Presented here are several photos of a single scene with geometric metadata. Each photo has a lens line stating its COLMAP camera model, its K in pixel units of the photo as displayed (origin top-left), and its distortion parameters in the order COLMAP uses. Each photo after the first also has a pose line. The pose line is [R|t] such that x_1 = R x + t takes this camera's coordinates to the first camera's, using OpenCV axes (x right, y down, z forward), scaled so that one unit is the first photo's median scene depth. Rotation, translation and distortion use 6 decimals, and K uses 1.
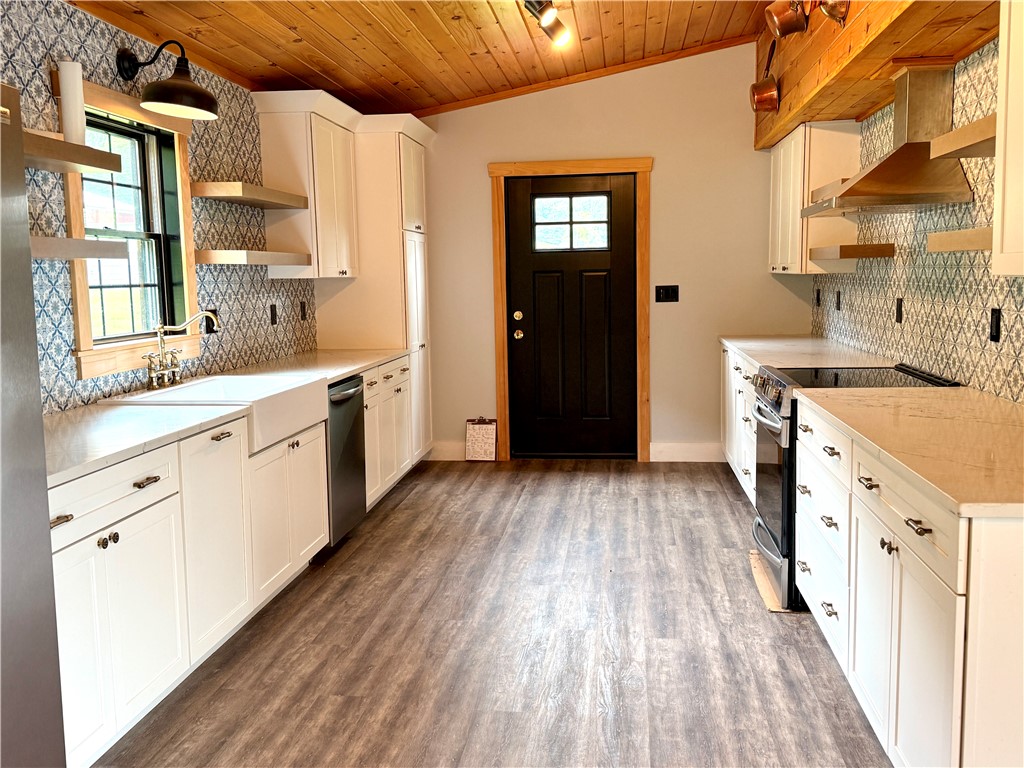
lens RADIAL K [[944.3, 0, 521.3], [0, 944.3, 398.2], [0, 0, 1]] dist [0.073966, 0.000000]
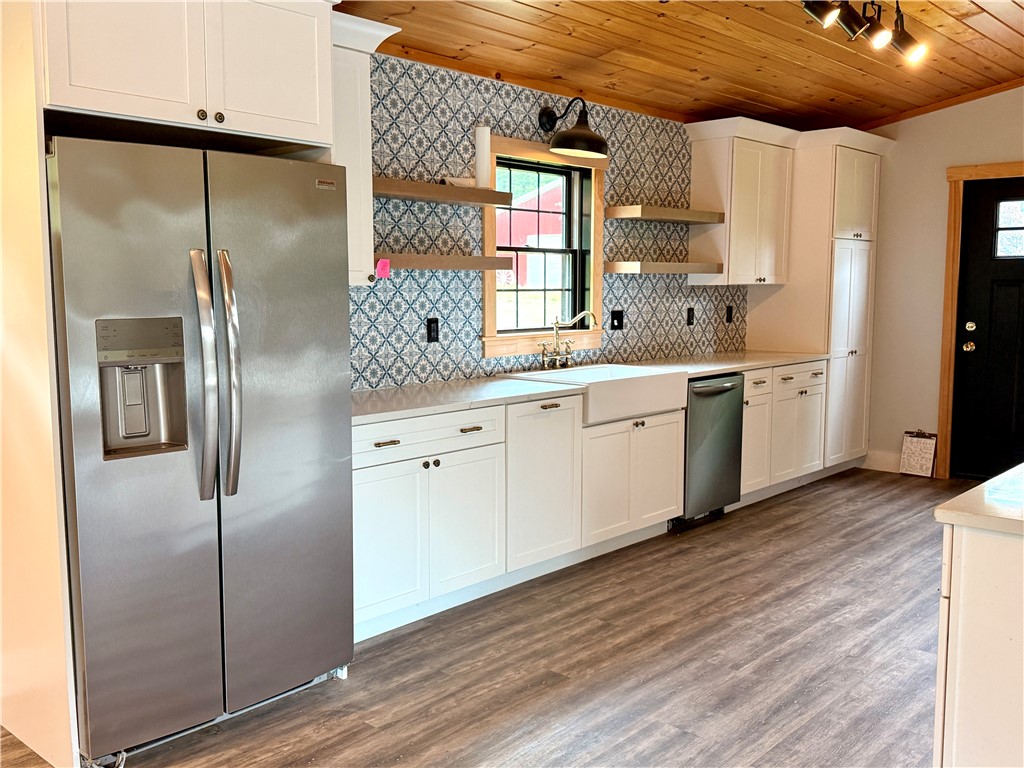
lens RADIAL K [[944.3, 0, 513.1], [0, 944.3, 398.1], [0, 0, 1]] dist [0.073966, 0.000000]
pose [[0.814817, 0.088315, -0.572952, 0.253676], [-0.090433, 0.995592, 0.024853, 0.000738], [0.572621, 0.031563, 0.819212, -0.058849]]
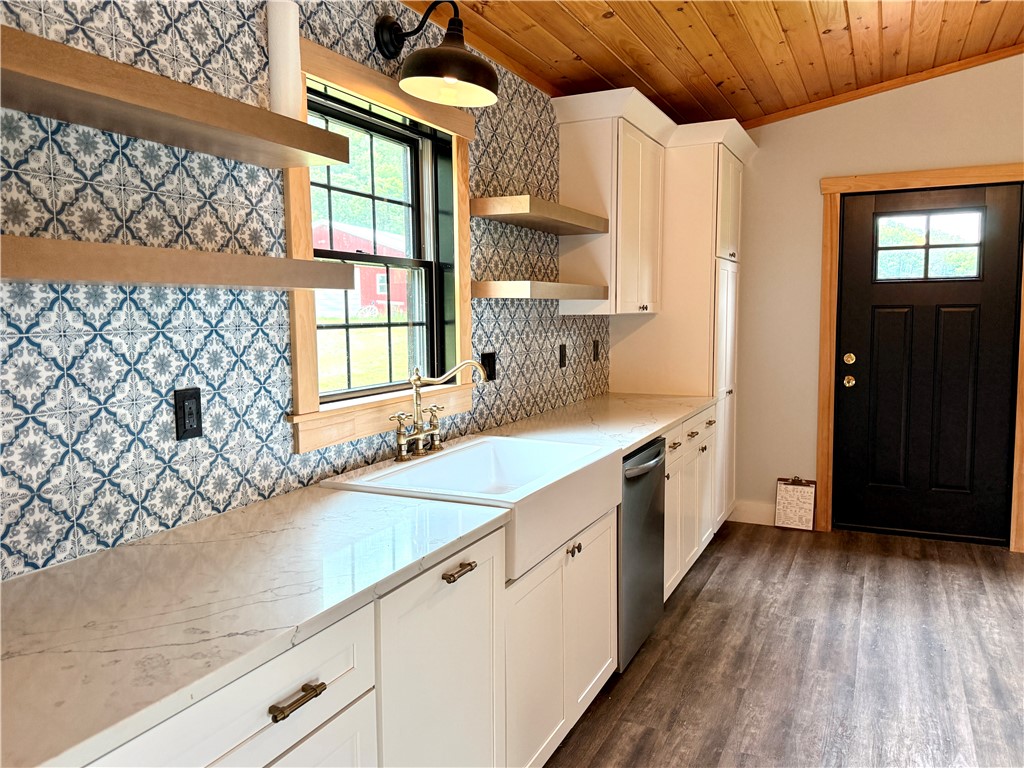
lens RADIAL K [[778.4, 0, 497.9], [0, 778.4, 384.3], [0, 0, 1]] dist [0.058703, -0.096917]
pose [[0.938967, 0.037988, -0.341903, -0.081137], [-0.049549, 0.998455, -0.025140, -0.046324], [0.340420, 0.040547, 0.939399, 0.350536]]
